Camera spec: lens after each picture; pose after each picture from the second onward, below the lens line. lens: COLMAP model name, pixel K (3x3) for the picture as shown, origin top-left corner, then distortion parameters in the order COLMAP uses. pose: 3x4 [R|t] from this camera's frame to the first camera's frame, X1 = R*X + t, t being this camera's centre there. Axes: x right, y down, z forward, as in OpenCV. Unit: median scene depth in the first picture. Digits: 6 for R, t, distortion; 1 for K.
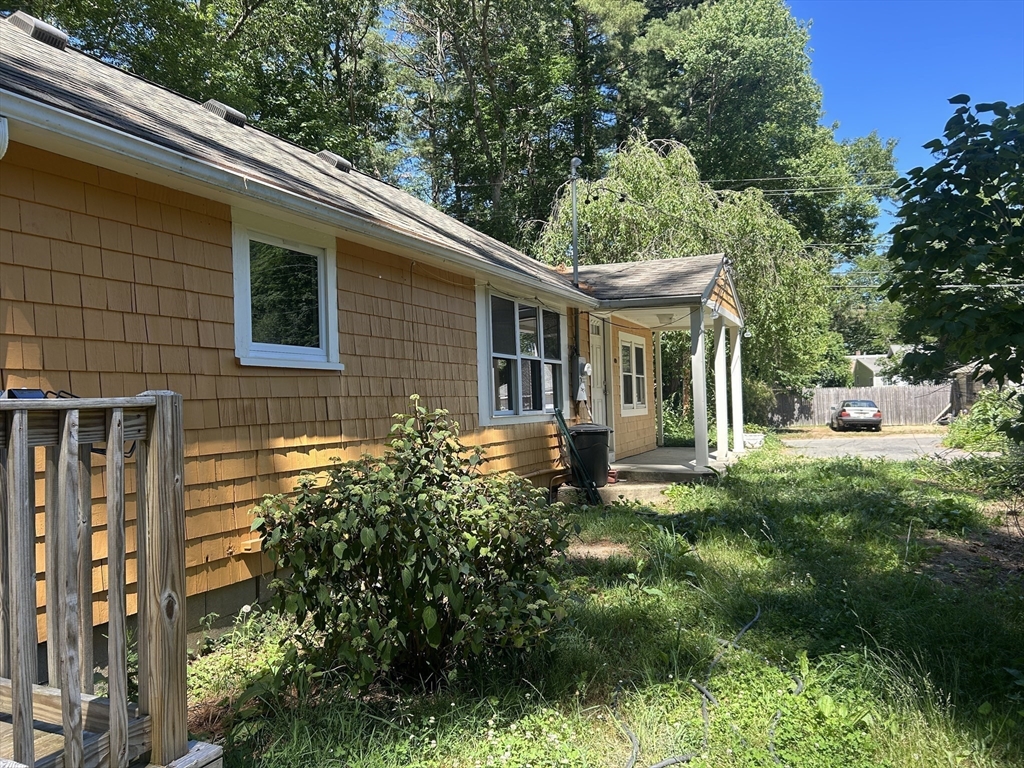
lens RADIAL K [[772.8, 0, 506.3], [0, 772.8, 390.6], [0, 0, 1]] dist [0.042148, -0.047512]
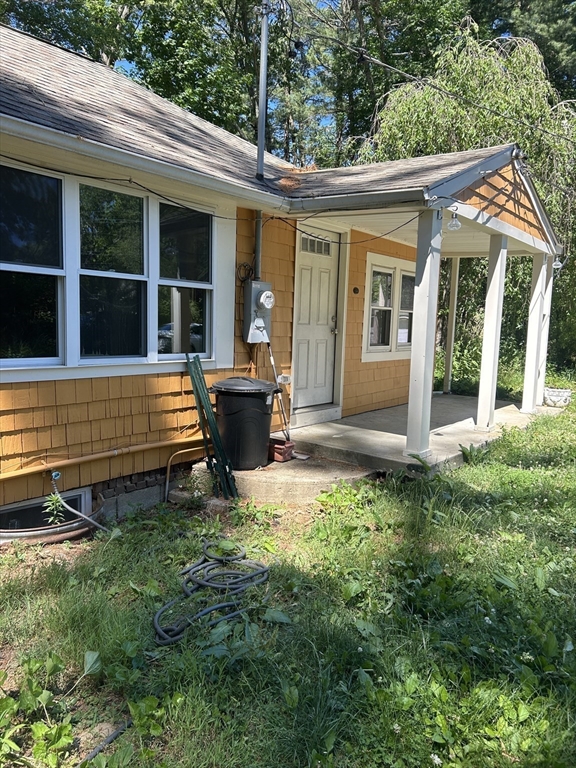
lens RADIAL K [[579.6, 0, 286.2], [0, 579.6, 384.1], [0, 0, 1]] dist [0.042148, -0.047512]
pose [[0.971754, 0.081705, -0.221400, 0.134071], [-0.053268, 0.989884, 0.131501, -0.011715], [0.229904, -0.115993, 0.966276, 0.258739]]
